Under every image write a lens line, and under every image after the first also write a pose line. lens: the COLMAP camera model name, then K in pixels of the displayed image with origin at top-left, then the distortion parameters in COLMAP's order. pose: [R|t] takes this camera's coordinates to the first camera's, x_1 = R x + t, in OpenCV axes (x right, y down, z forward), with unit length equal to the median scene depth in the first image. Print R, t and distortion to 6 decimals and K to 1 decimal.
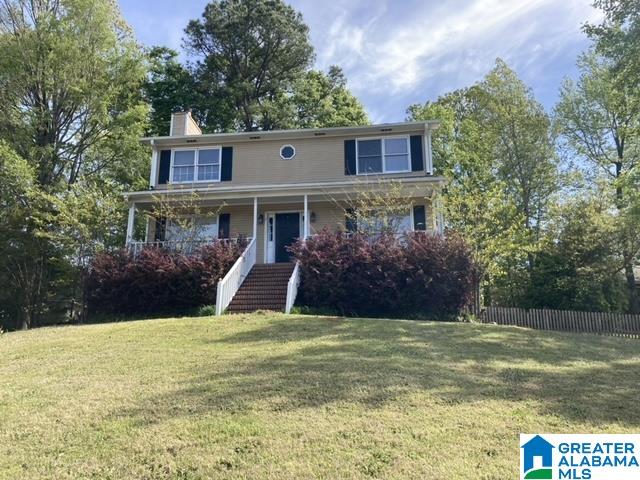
lens RADIAL K [[528.7, 0, 321.3], [0, 528.7, 238.4], [0, 0, 1]] dist [-0.005150, -0.004704]
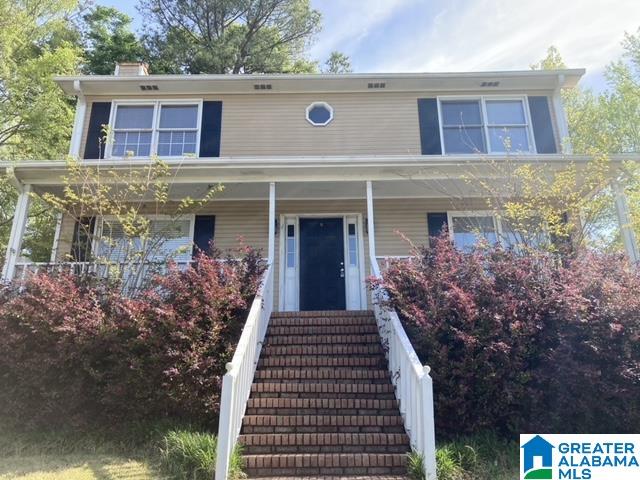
lens RADIAL K [[528.7, 0, 317.9], [0, 528.7, 242.1], [0, 0, 1]] dist [-0.005150, -0.004704]
pose [[0.995410, 0.031322, 0.090427, -0.115345], [-0.026094, 0.997951, -0.058427, 0.009740], [-0.092072, 0.055800, 0.994188, 0.444598]]
